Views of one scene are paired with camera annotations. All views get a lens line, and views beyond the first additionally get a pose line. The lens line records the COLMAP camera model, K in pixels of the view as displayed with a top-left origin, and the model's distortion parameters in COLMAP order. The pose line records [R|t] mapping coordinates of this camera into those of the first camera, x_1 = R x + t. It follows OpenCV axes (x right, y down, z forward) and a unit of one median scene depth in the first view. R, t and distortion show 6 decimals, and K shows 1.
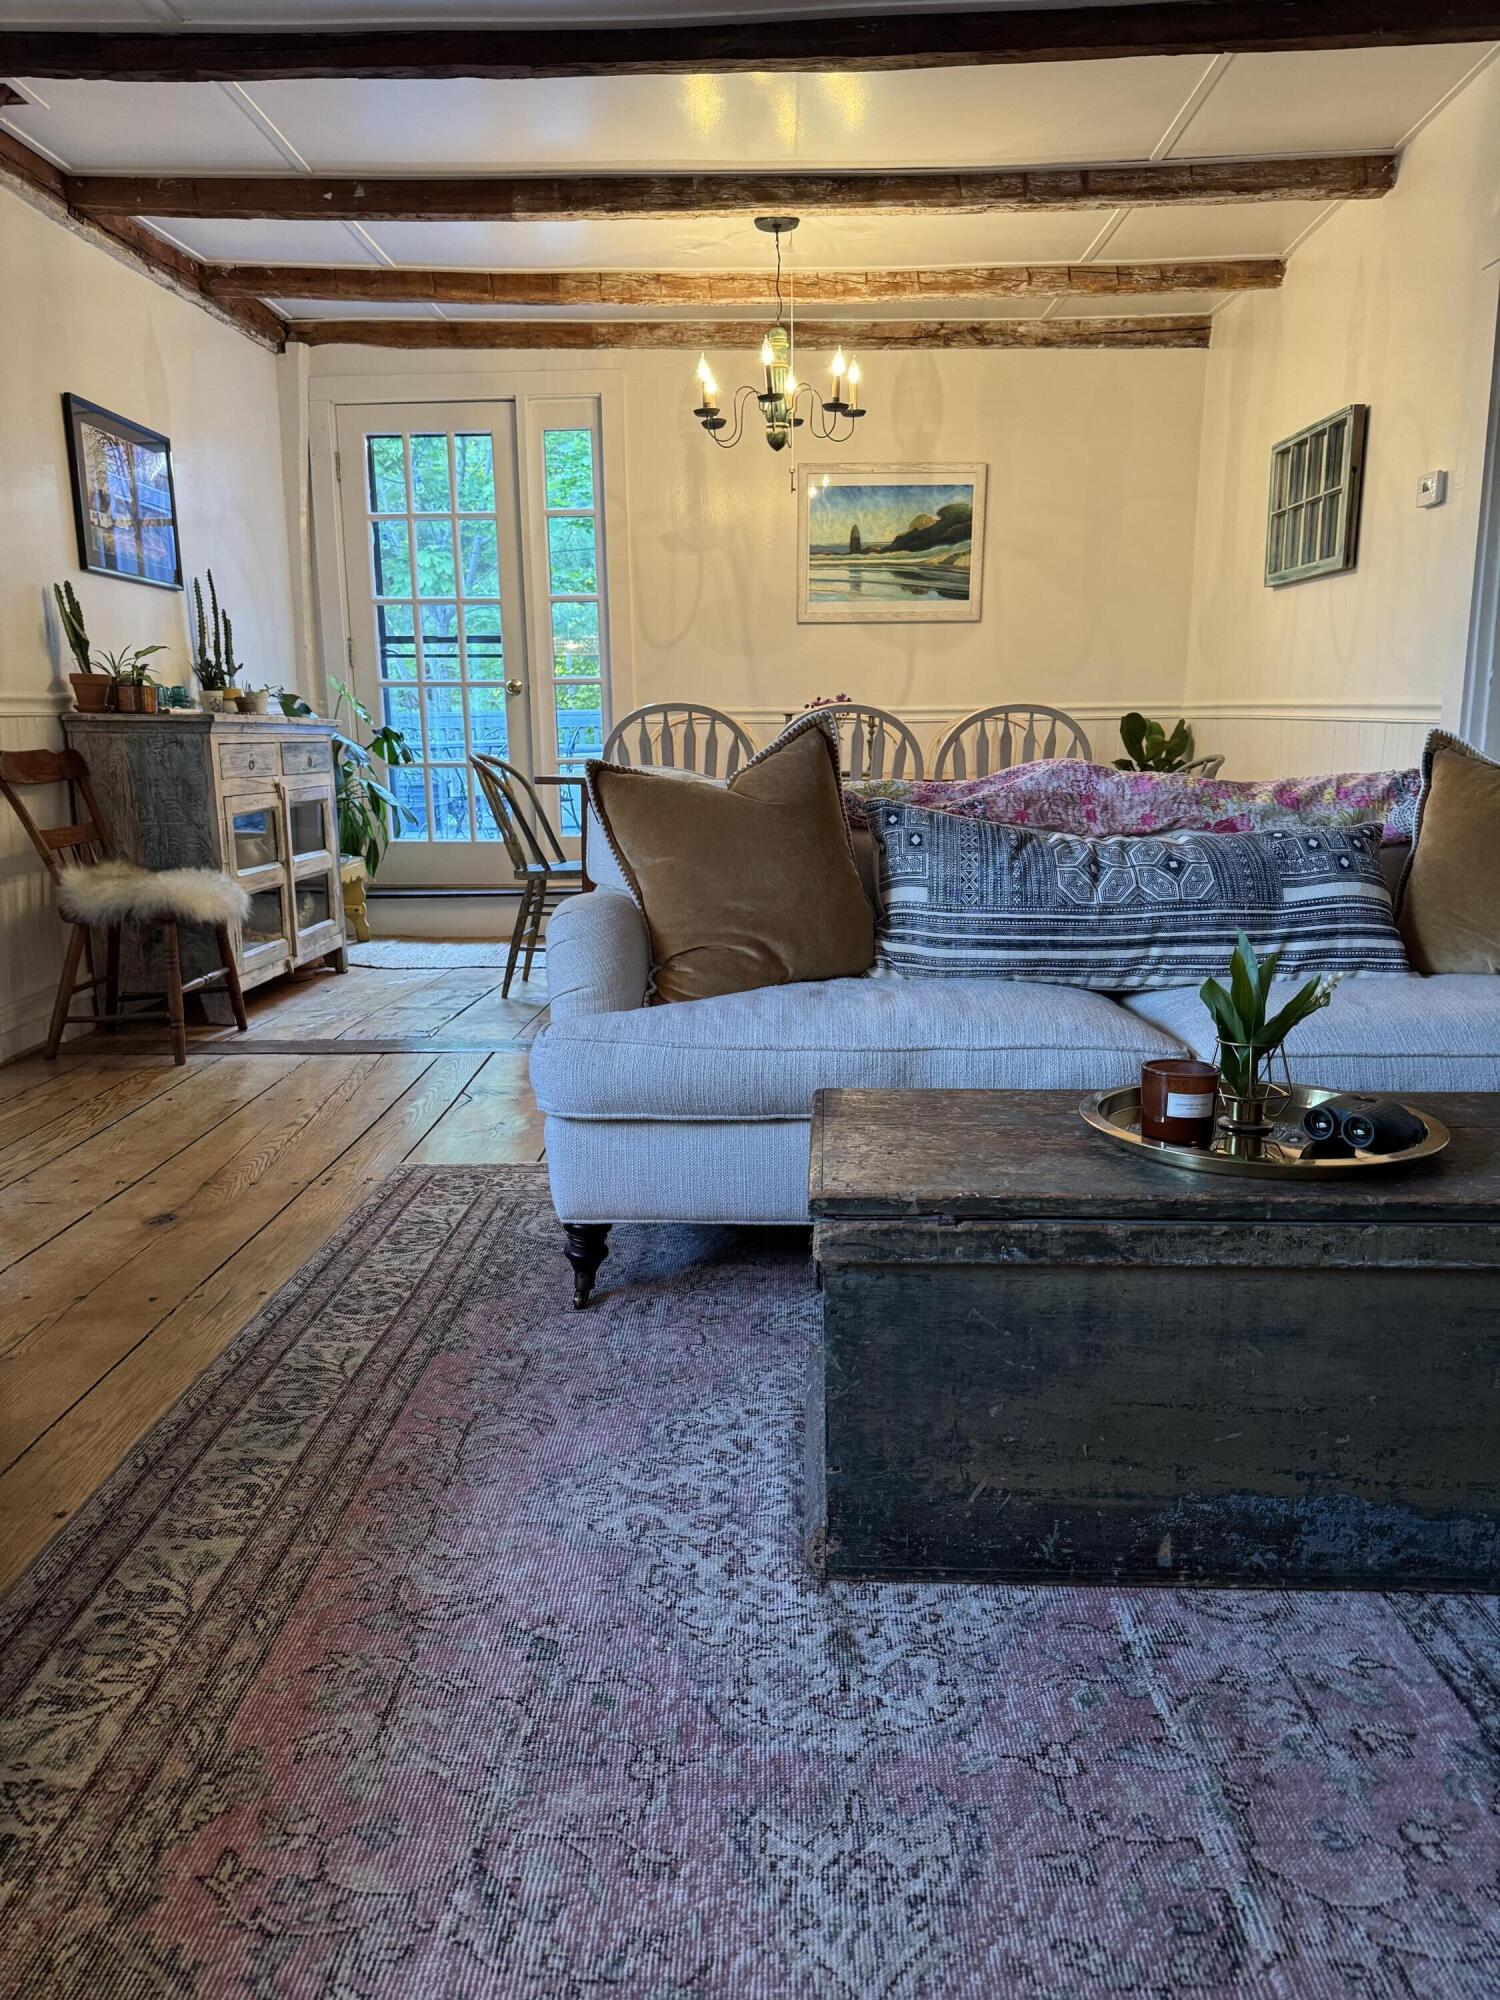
lens RADIAL K [[1393.8, 0, 750.0], [0, 1393.8, 1000.0], [0, 0, 1]] dist [0.086901, -0.137241]
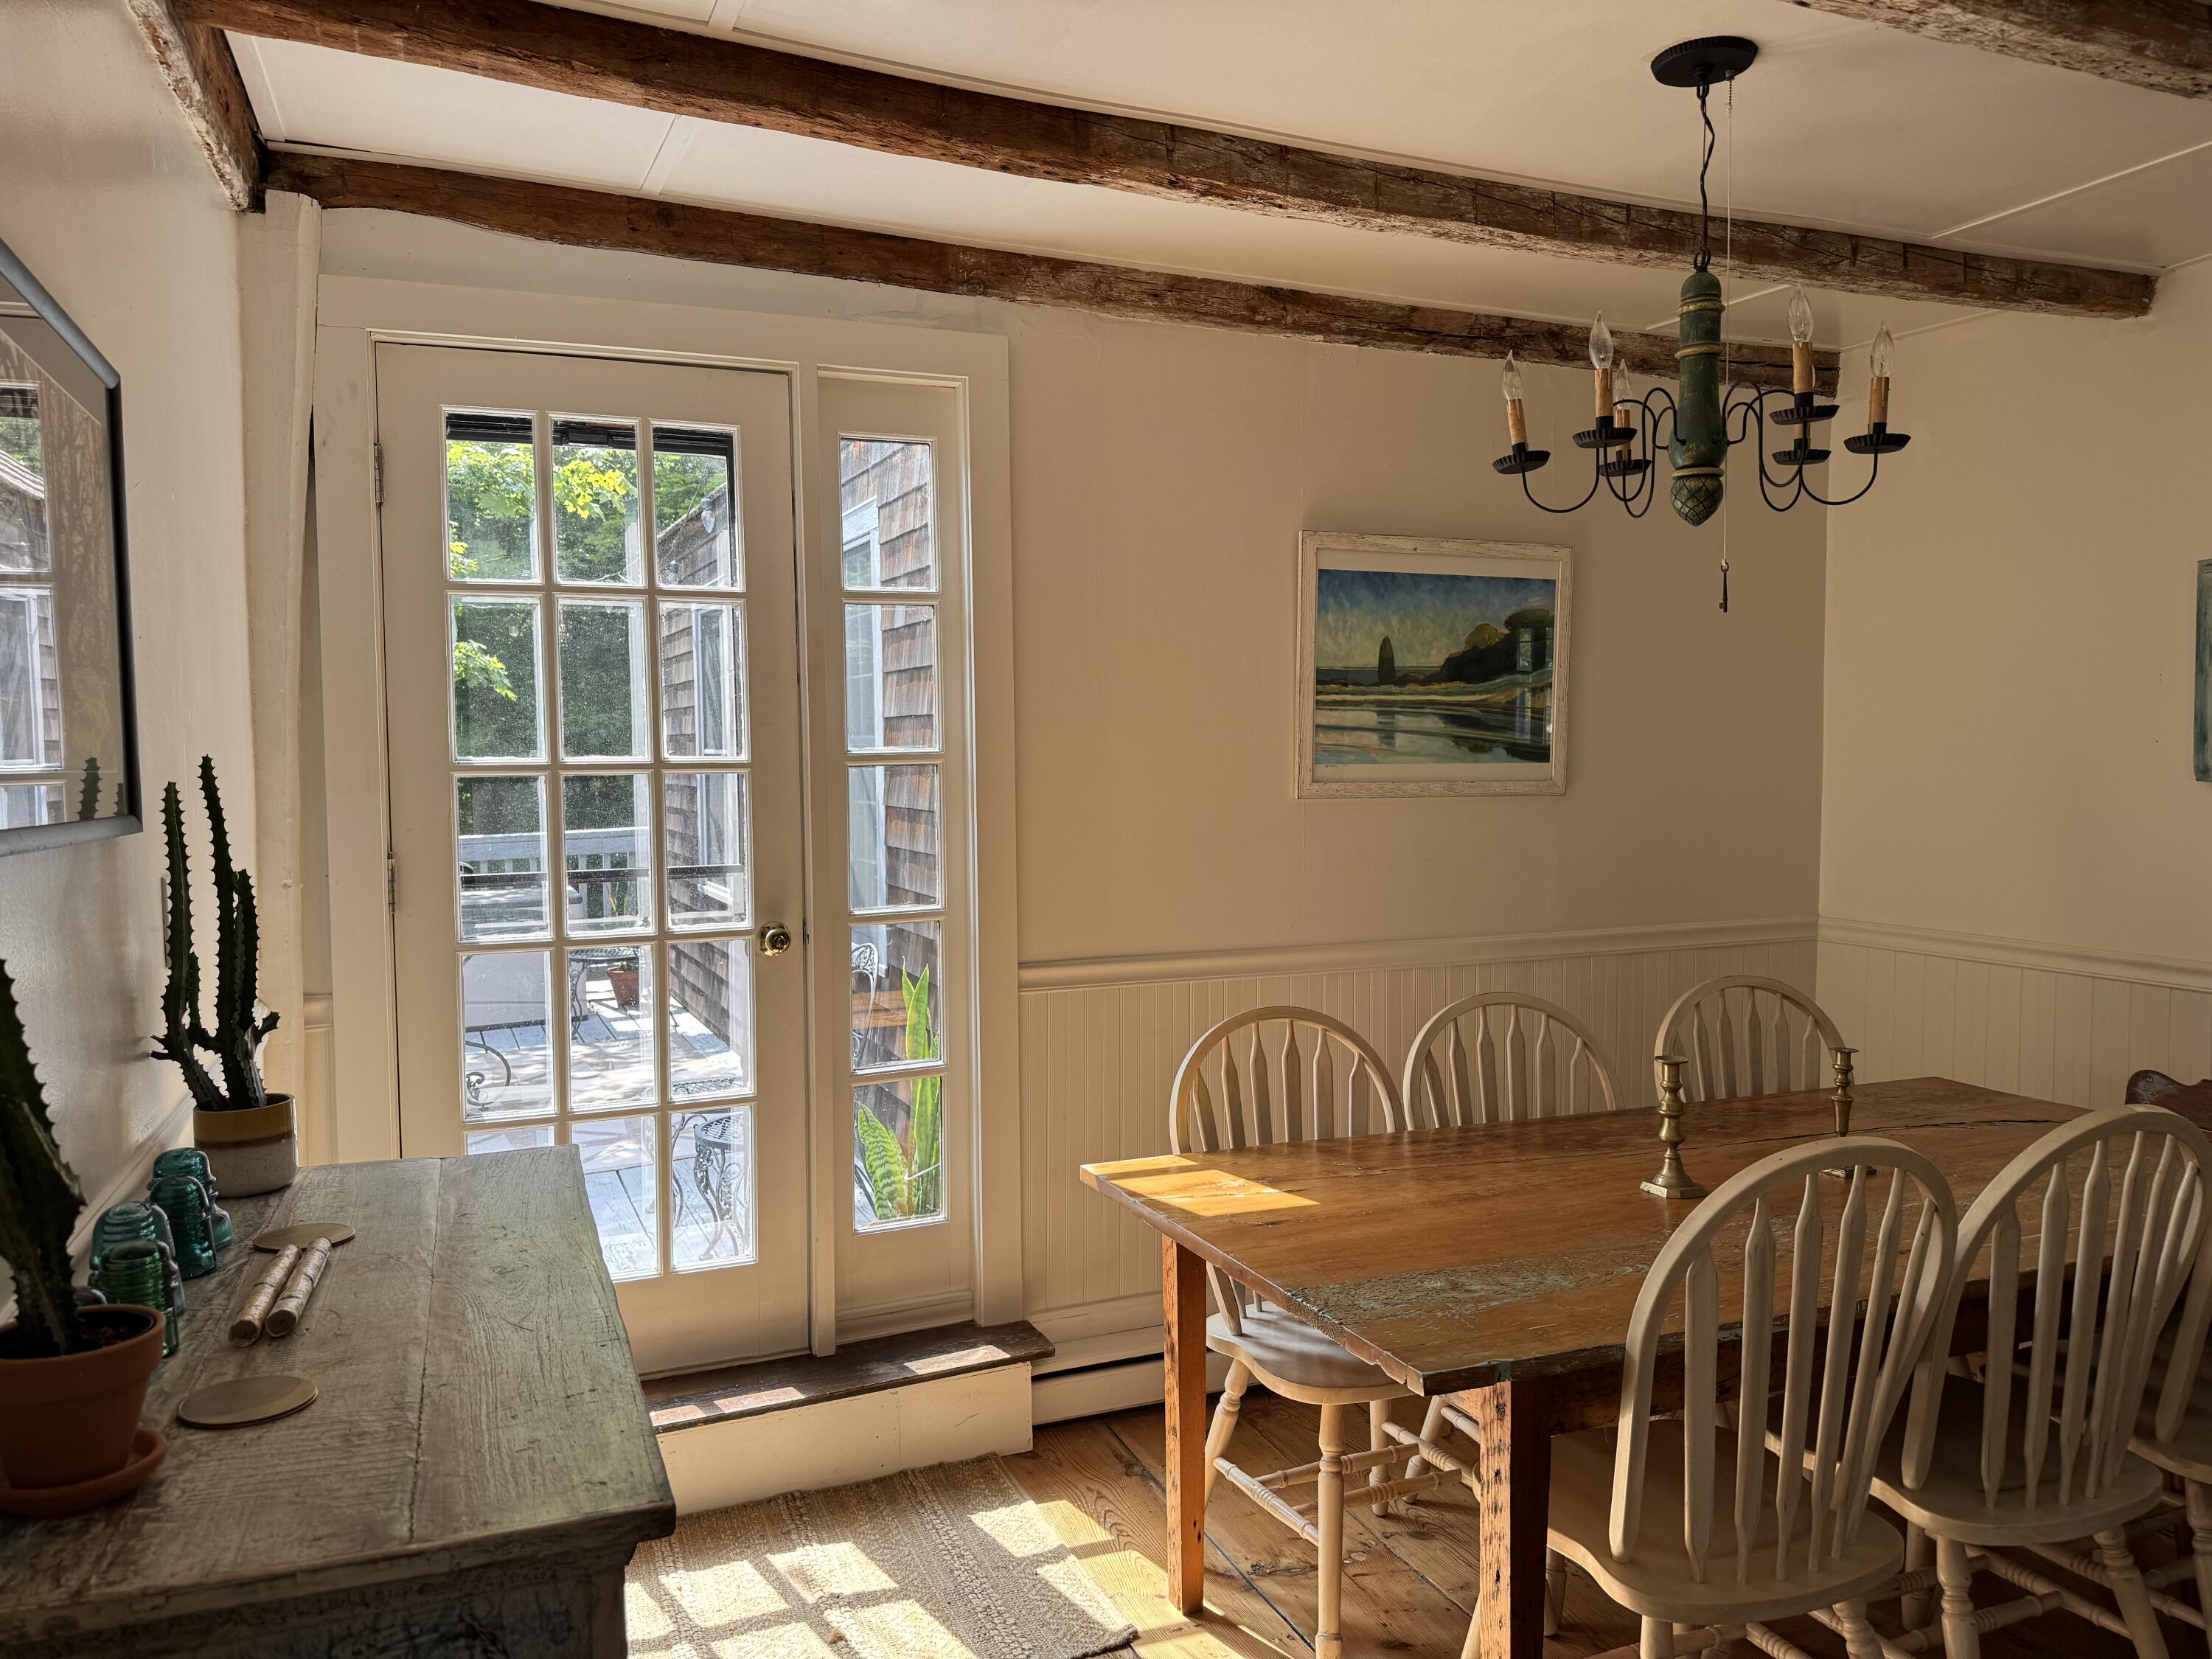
lens RADIAL K [[1524.8, 0, 1091.9], [0, 1524.8, 830.4], [0, 0, 1]] dist [0.058321, -0.070547]
pose [[0.915888, -0.021787, 0.400843, -0.336645], [0.081689, 0.987749, -0.132965, -0.222461], [-0.393035, 0.154526, 0.906447, 0.589837]]
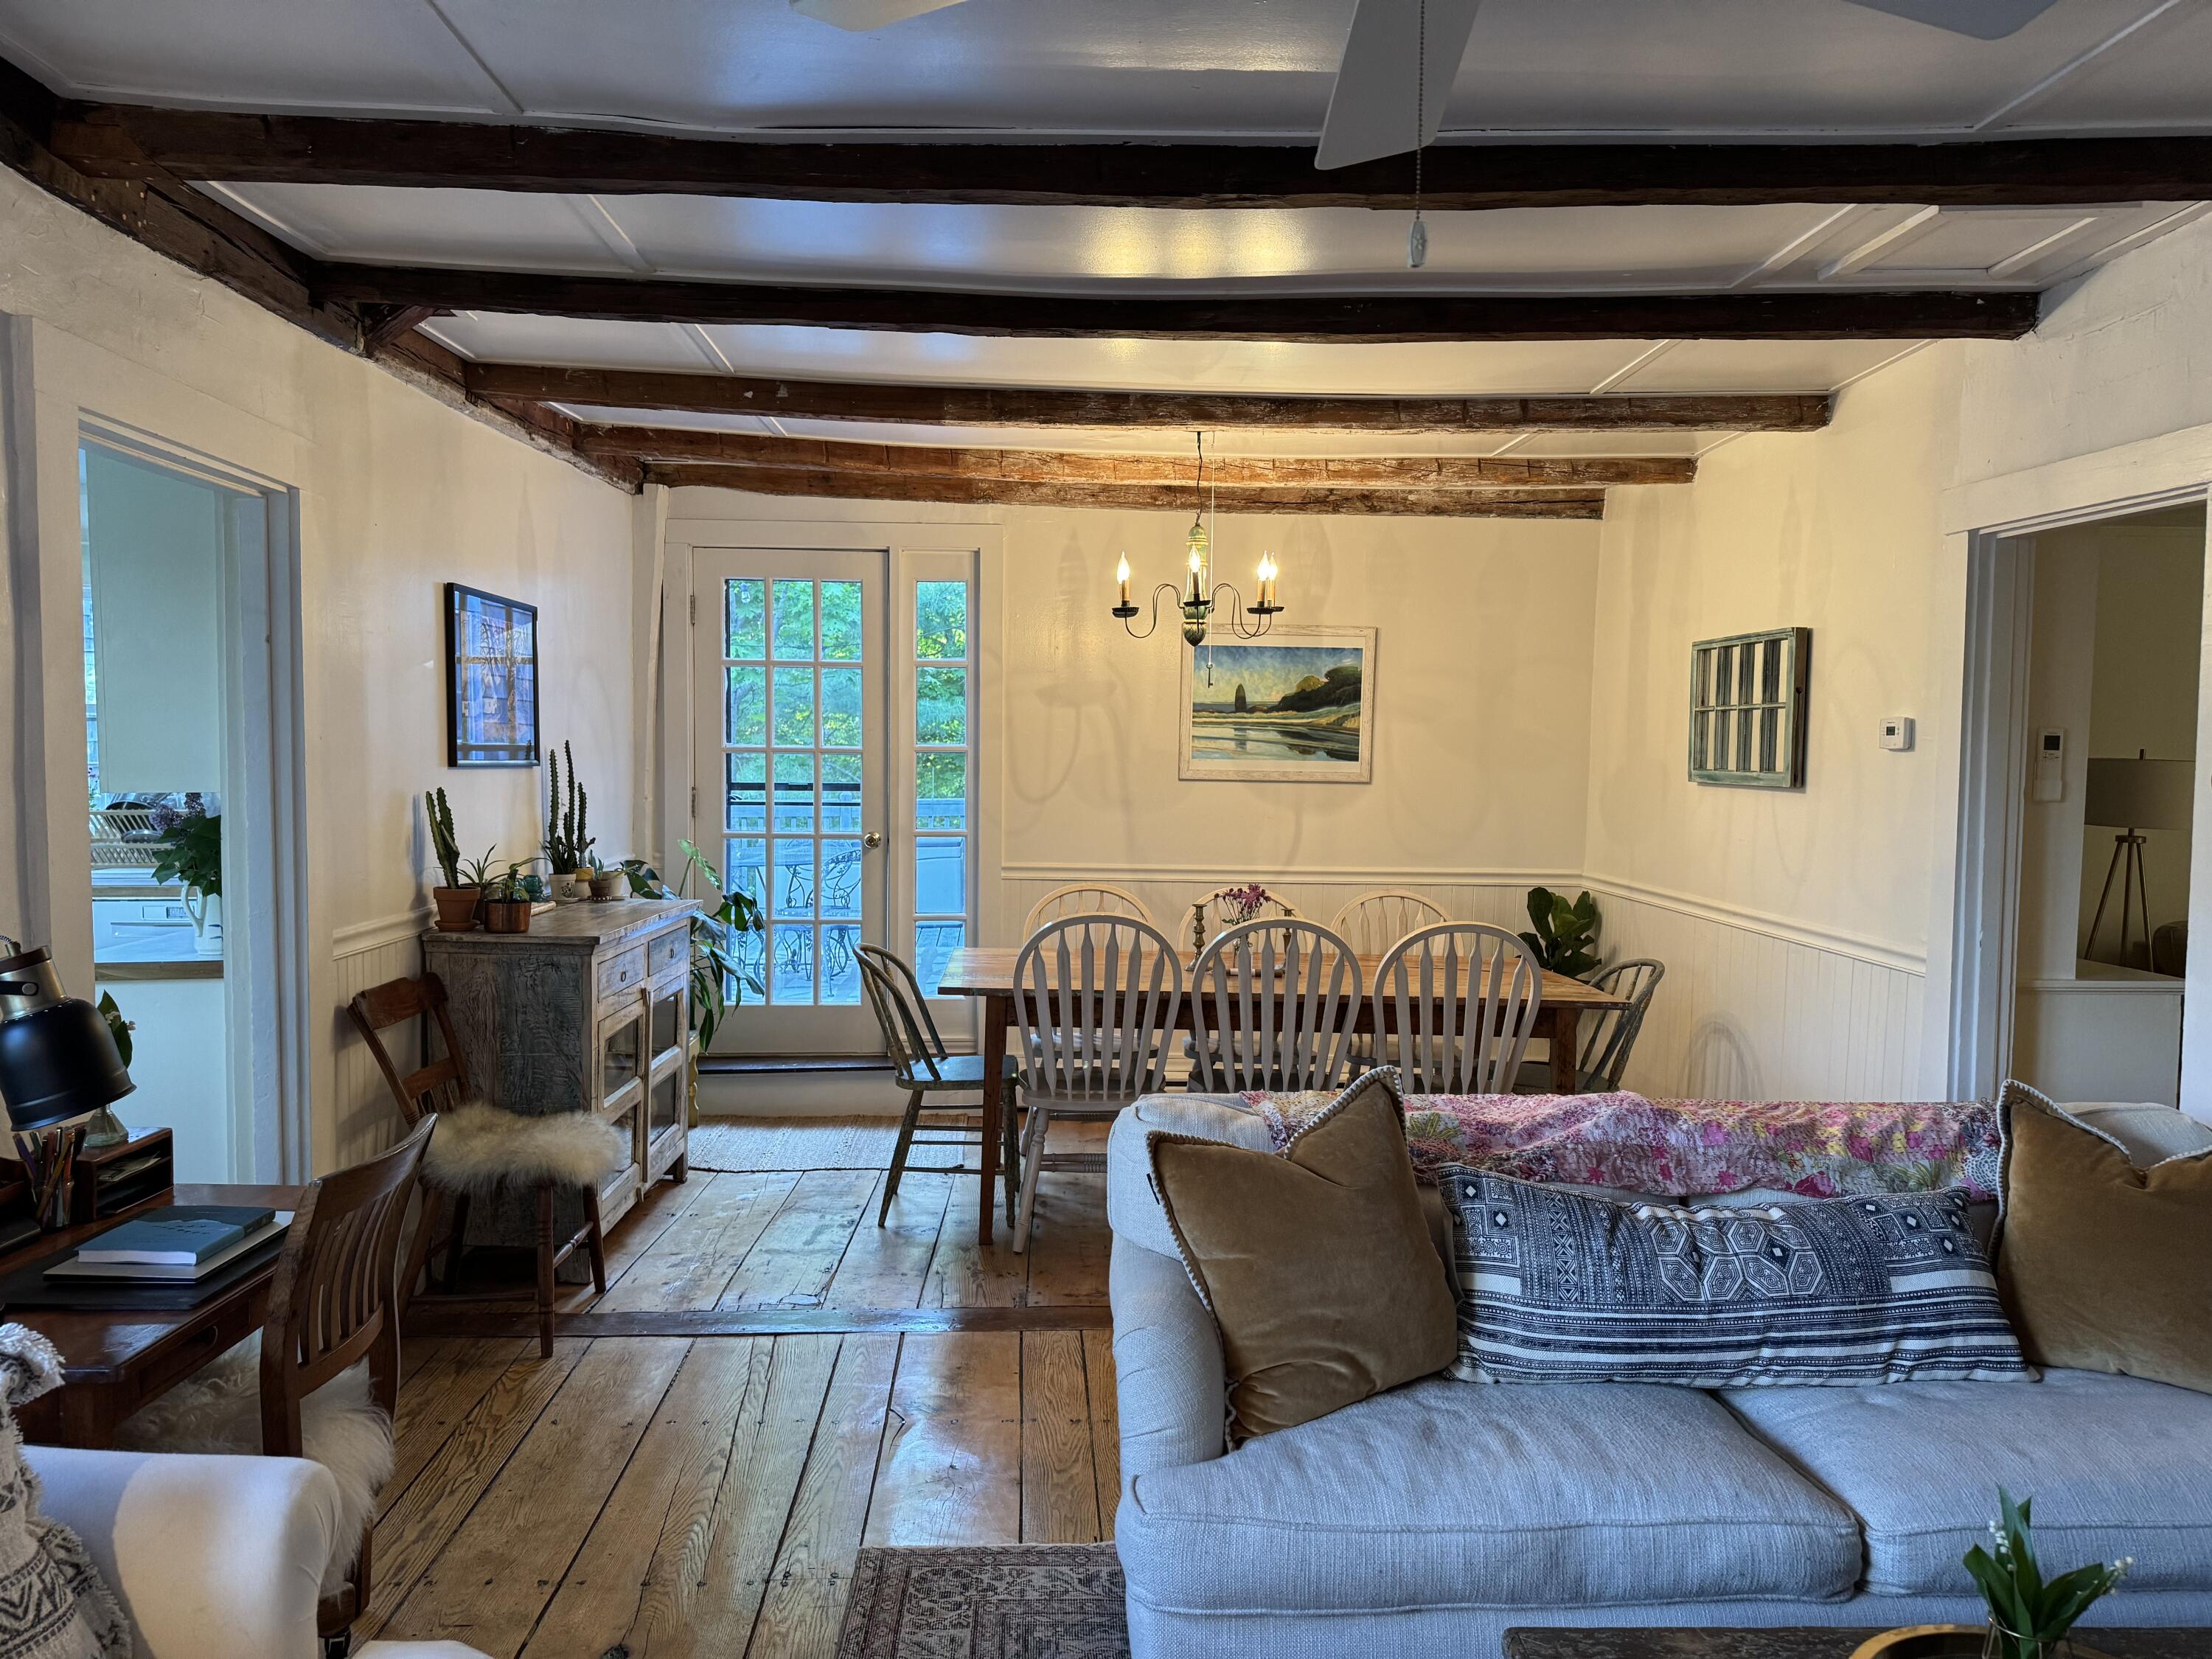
lens RADIAL K [[1523.9, 0, 1104.5], [0, 1523.9, 819.6], [0, 0, 1]] dist [0.180091, -0.349530]
pose [[0.997598, 0.017520, 0.067023, -0.101963], [-0.007266, 0.988618, -0.150274, -0.105563], [-0.068893, 0.149426, 0.986370, -0.009333]]
